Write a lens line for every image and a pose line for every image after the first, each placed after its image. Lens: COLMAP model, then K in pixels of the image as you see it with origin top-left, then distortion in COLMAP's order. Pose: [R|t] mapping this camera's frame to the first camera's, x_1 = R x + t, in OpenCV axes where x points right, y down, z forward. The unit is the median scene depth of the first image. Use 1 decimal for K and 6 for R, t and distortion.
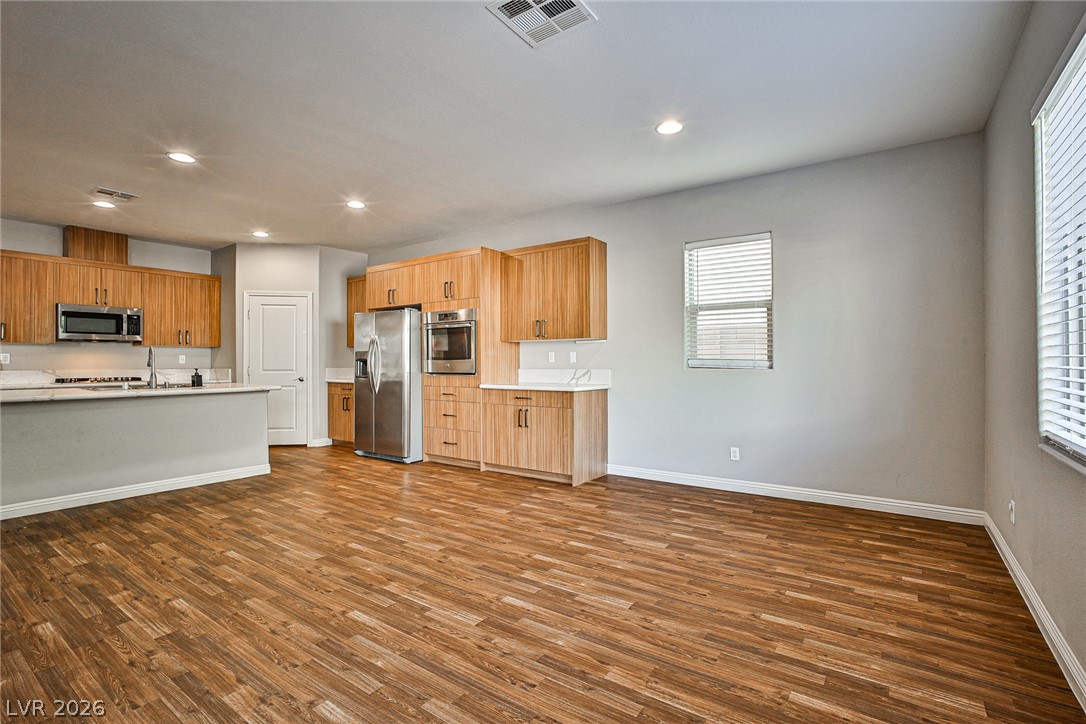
lens RADIAL K [[477.9, 0, 546.2], [0, 477.9, 355.4], [0, 0, 1]] dist [-0.023089, 0.005737]
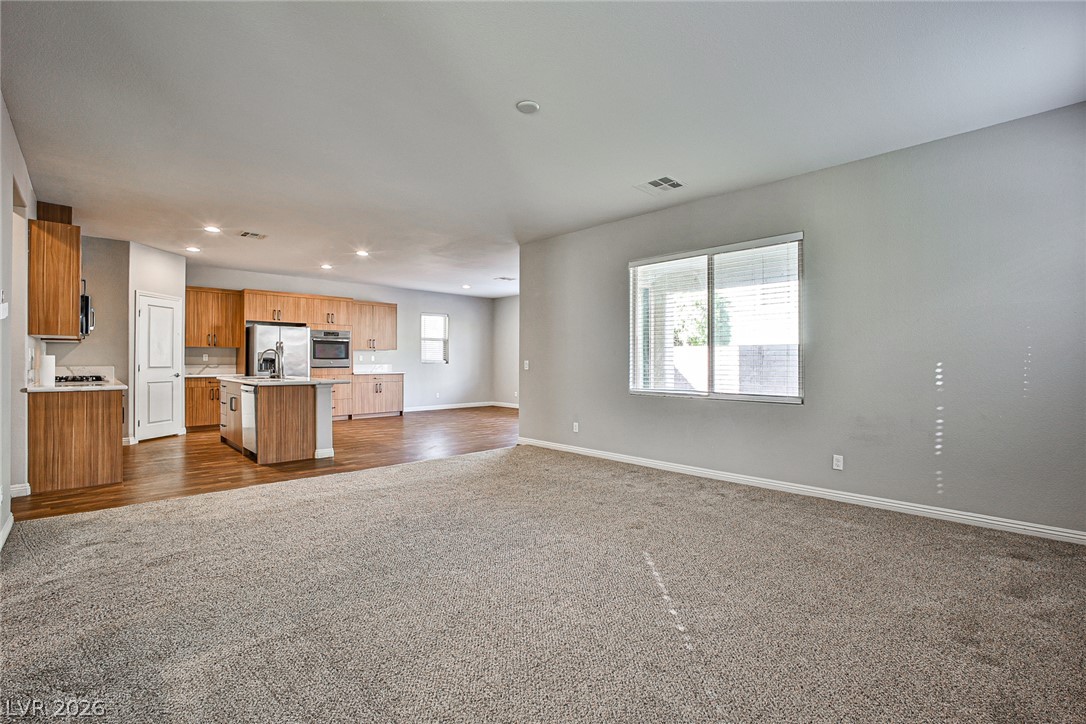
lens RADIAL K [[477.9, 0, 532.4], [0, 477.9, 357.0], [0, 0, 1]] dist [-0.023089, 0.005737]
pose [[0.213352, 0.010604, 0.976918, -1.733580], [-0.017576, 0.999821, -0.007014, 0.000810], [-0.976817, -0.015674, 0.213500, -0.069706]]
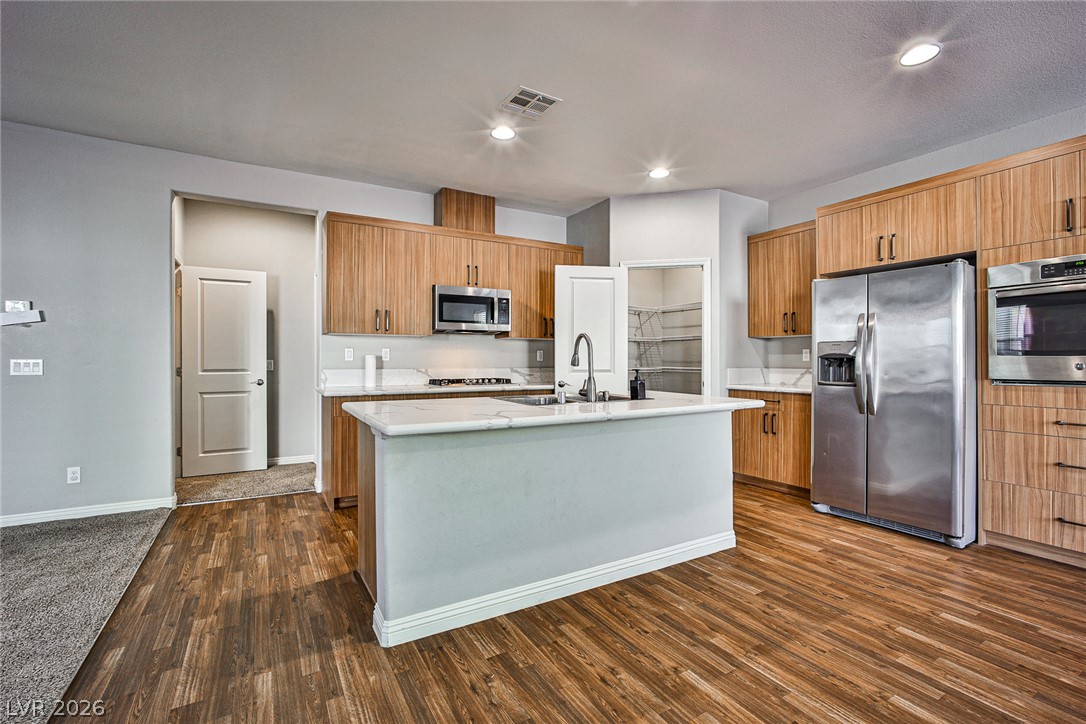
lens RADIAL K [[477.9, 0, 549.4], [0, 477.9, 366.3], [0, 0, 1]] dist [-0.023089, 0.005737]
pose [[0.905547, 0.008773, -0.424155, -0.501240], [0.002706, 0.999646, 0.026455, 0.006000], [0.424237, -0.025104, 0.905203, 0.334503]]
